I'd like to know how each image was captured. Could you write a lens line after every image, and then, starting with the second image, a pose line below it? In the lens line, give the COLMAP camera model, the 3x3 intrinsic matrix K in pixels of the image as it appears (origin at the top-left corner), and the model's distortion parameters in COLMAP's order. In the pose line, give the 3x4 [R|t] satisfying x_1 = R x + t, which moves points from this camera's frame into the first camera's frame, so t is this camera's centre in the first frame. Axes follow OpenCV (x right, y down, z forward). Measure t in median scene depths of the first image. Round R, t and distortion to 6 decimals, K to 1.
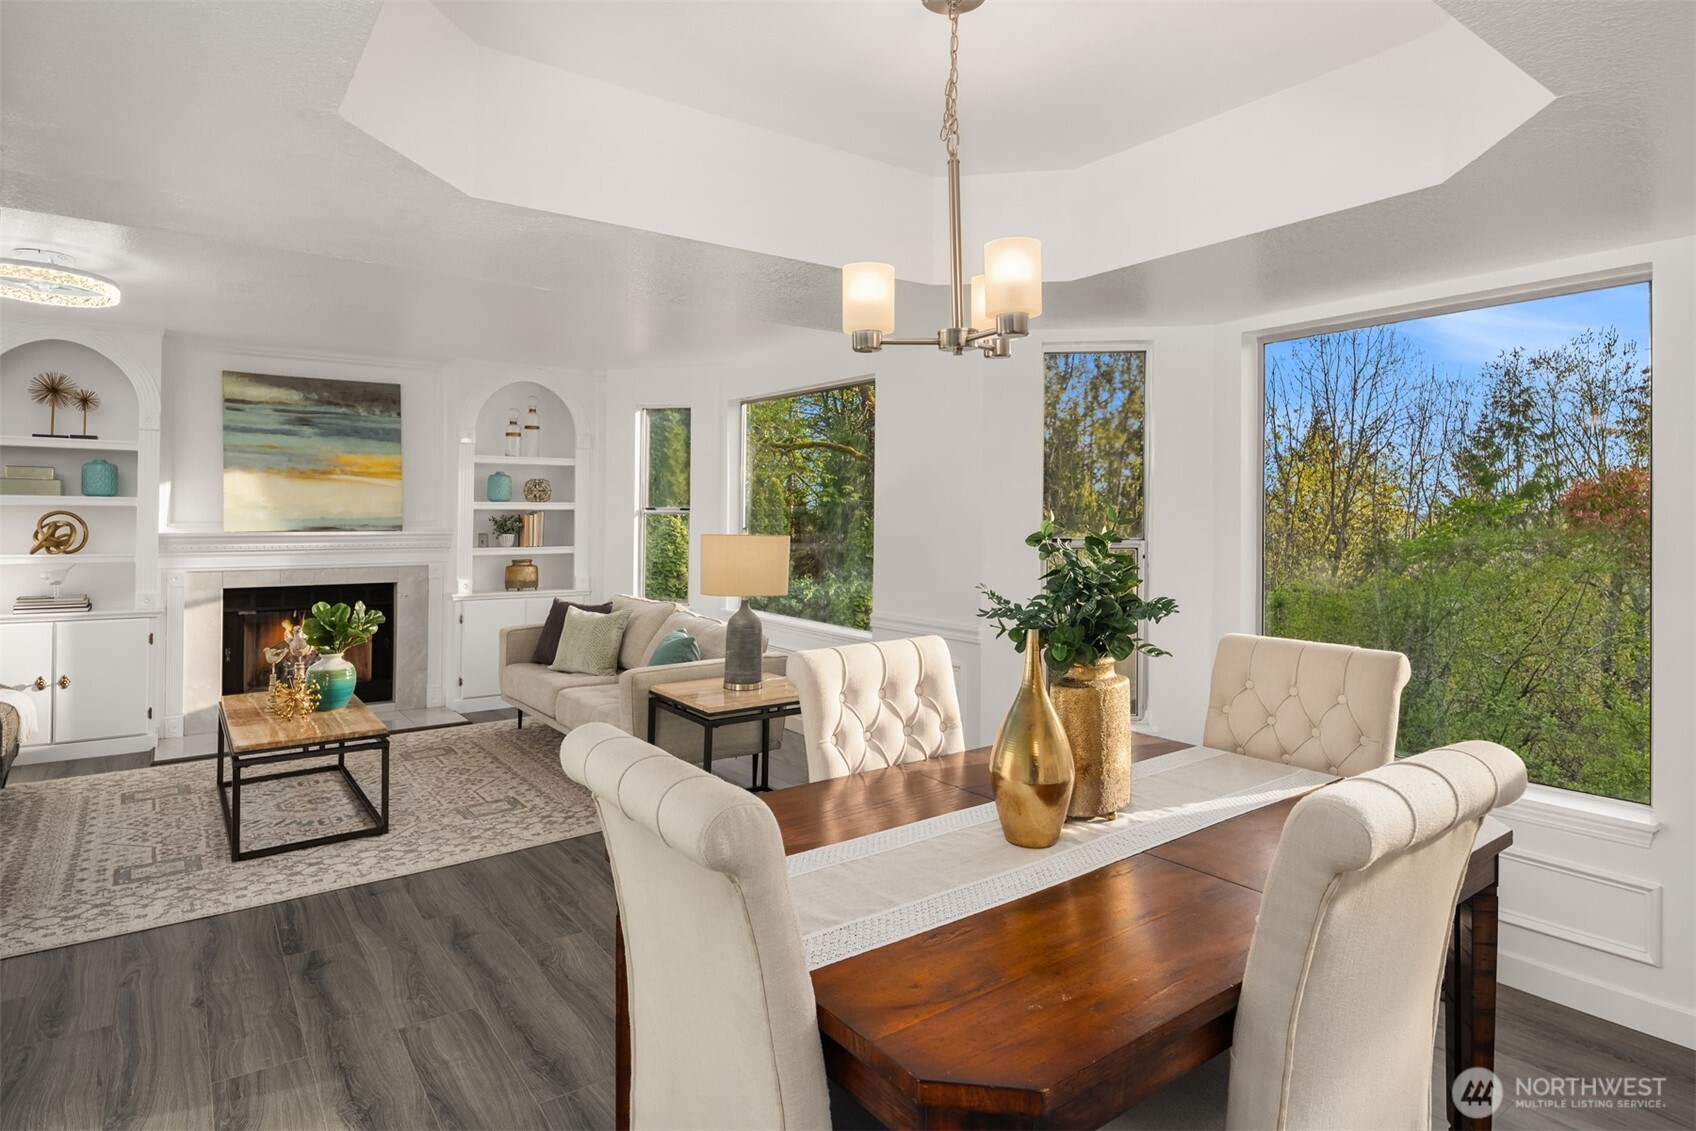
lens RADIAL K [[925.2, 0, 825.2], [0, 925.2, 512.5], [0, 0, 1]] dist [0.000591, -0.006272]
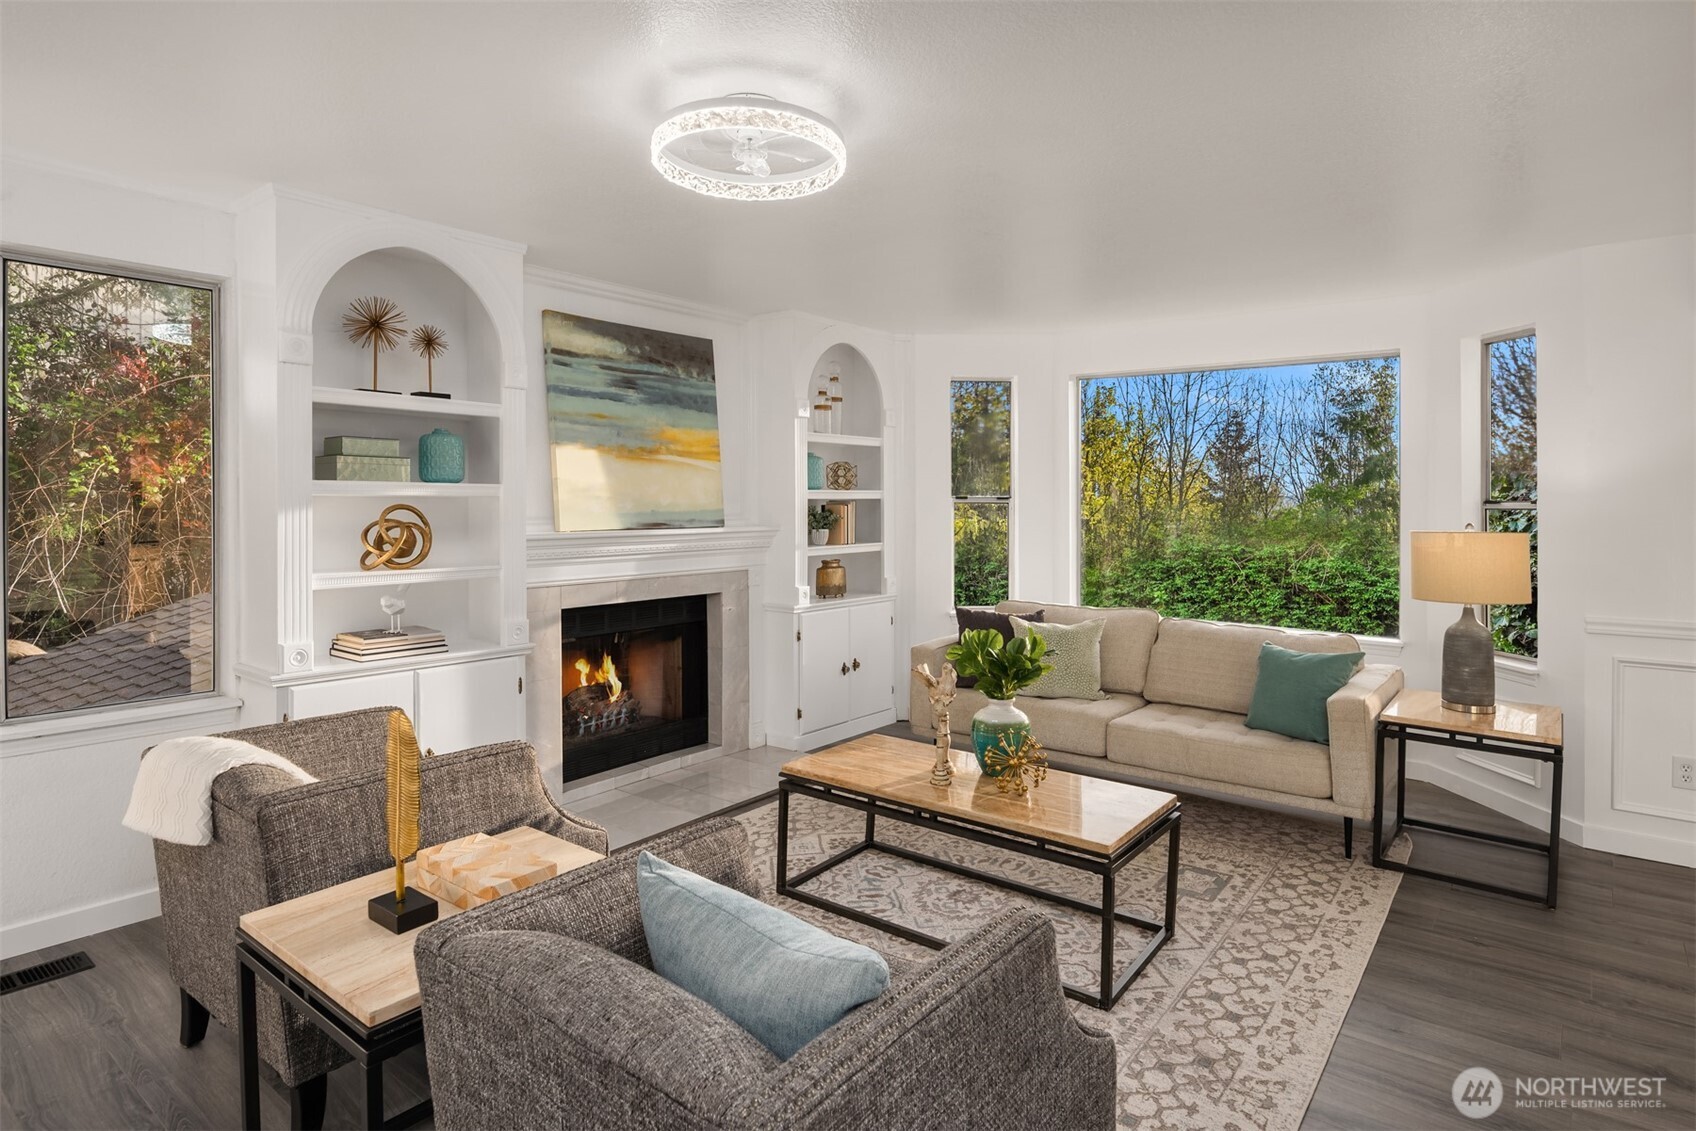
lens RADIAL K [[925.2, 0, 826.1], [0, 925.2, 506.8], [0, 0, 1]] dist [0.000591, -0.006272]
pose [[0.964311, -0.004351, 0.264737, -0.612946], [0.001720, 0.999947, 0.010170, -0.005174], [-0.264767, -0.009352, 0.964267, 0.231310]]
